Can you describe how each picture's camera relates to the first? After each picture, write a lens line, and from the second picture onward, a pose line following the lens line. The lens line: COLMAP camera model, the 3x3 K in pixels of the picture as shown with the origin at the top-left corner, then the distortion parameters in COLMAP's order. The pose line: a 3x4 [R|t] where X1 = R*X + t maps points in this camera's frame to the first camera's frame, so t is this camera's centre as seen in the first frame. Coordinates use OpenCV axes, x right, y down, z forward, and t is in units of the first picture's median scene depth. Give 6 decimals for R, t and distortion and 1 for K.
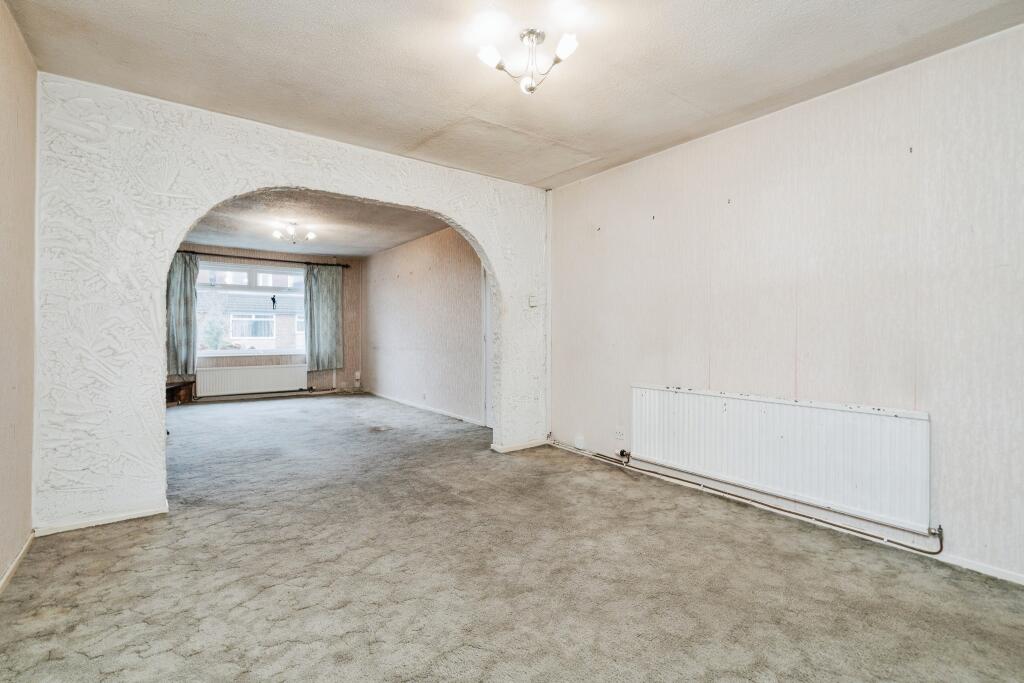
lens RADIAL K [[476.7, 0, 508.6], [0, 476.7, 336.0], [0, 0, 1]] dist [-0.002391, 0.000372]
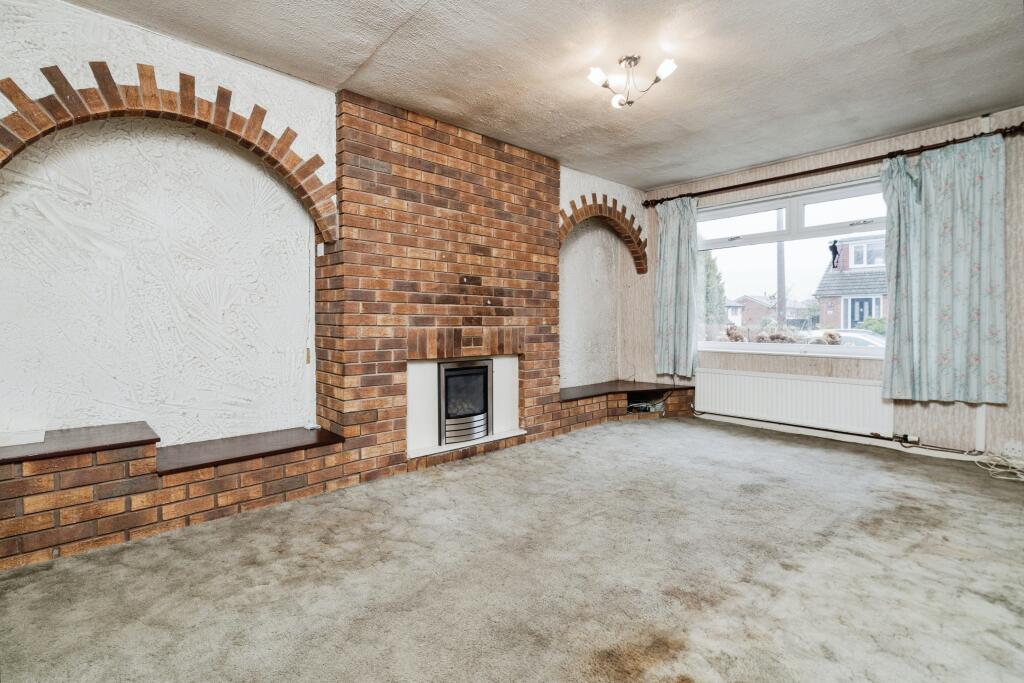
lens RADIAL K [[481.4, 0, 501.9], [0, 481.4, 329.4], [0, 0, 1]] dist [-0.004570, 0.000272]
pose [[0.100130, 0.013936, -0.994877, -0.030287], [-0.005219, 0.999896, 0.013481, 0.015296], [0.994961, 0.003842, 0.100193, 1.577792]]
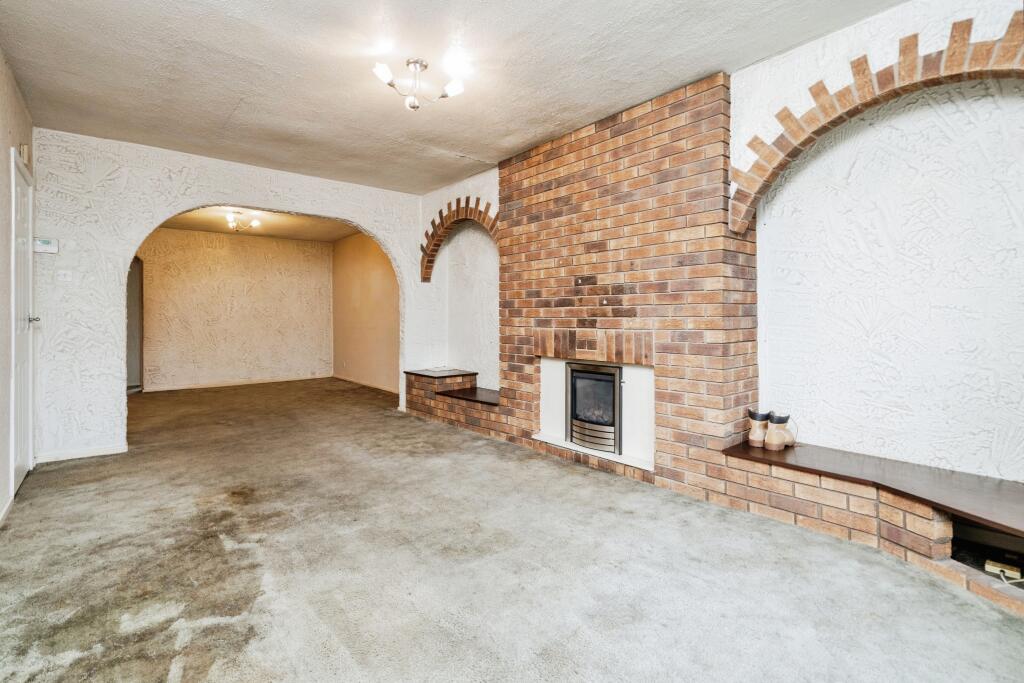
lens RADIAL K [[476.4, 0, 510.3], [0, 476.4, 319.5], [0, 0, 1]] dist [0.000583, 0.000563]
pose [[-0.997917, -0.000314, -0.064515, -0.965526], [-0.000638, 0.999987, 0.004998, -0.002861], [0.064512, 0.005029, -0.997904, 2.732013]]
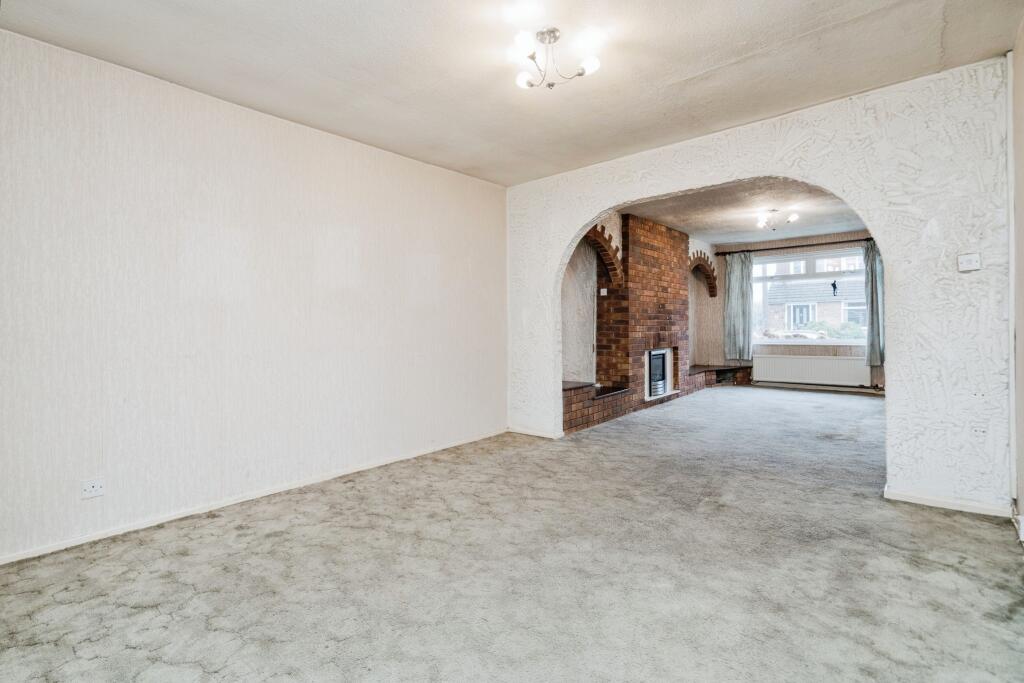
lens RADIAL K [[476.7, 0, 508.6], [0, 476.7, 336.0], [0, 0, 1]] dist [-0.002391, 0.000372]
pose [[0.220206, 0.014327, -0.975348, 0.721366], [0.007296, 0.999840, 0.016334, 0.004868], [0.975426, -0.010713, 0.220066, 0.474728]]
